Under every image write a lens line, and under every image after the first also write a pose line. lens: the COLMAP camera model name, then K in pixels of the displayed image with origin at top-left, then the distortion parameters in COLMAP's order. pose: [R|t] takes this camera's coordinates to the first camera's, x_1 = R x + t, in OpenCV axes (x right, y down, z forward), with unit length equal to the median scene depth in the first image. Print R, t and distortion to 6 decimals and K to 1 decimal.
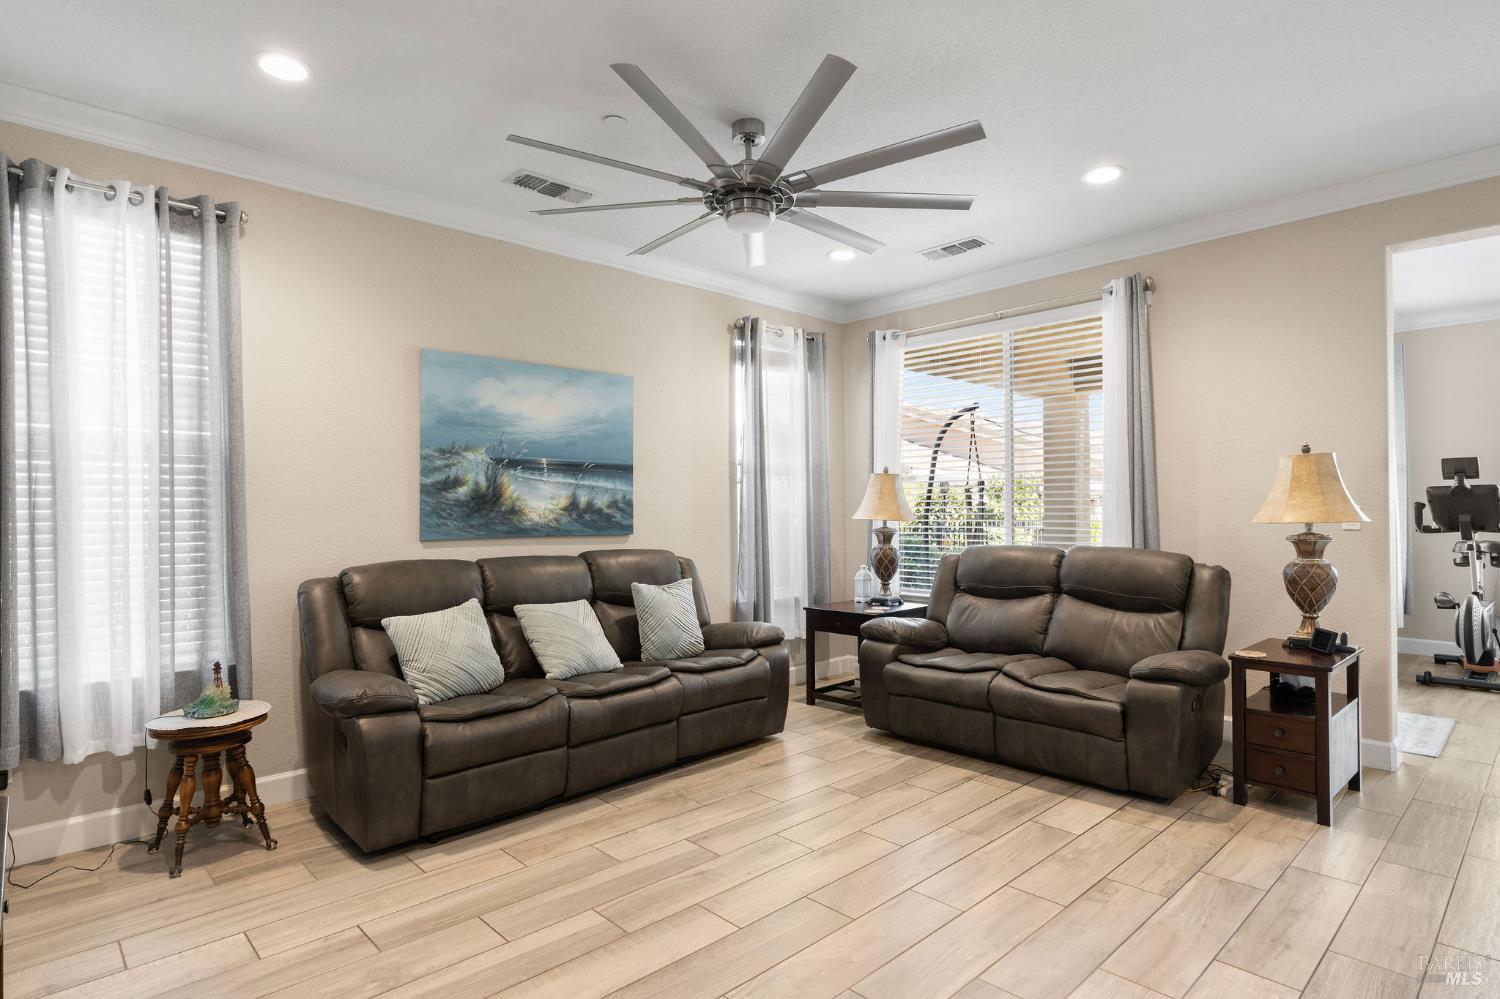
lens RADIAL K [[799.3, 0, 750.0], [0, 799.3, 499.5], [0, 0, 1]] dist [-0.003688, -0.000624]
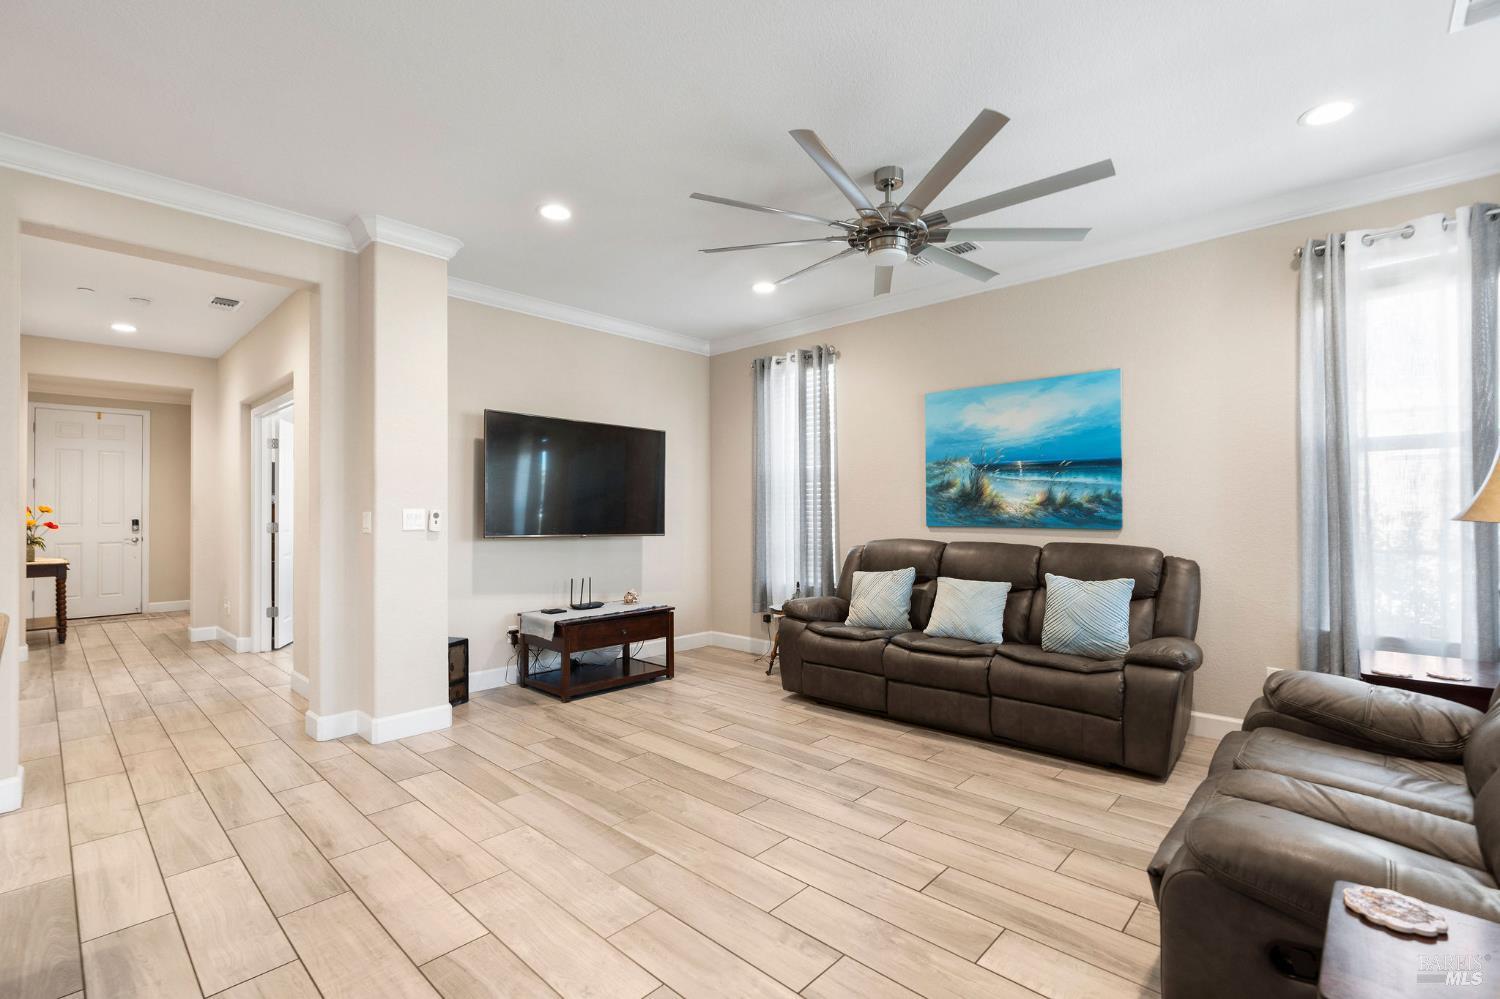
lens RADIAL K [[680.0, 0, 750.0], [0, 680.0, 499.5], [0, 0, 1]] dist [0.000043, 0.000364]
pose [[0.052461, -0.007604, -0.998594, 0.774699], [0.017685, 0.999821, -0.006685, 0.005220], [0.998466, -0.017310, 0.052587, 0.592410]]
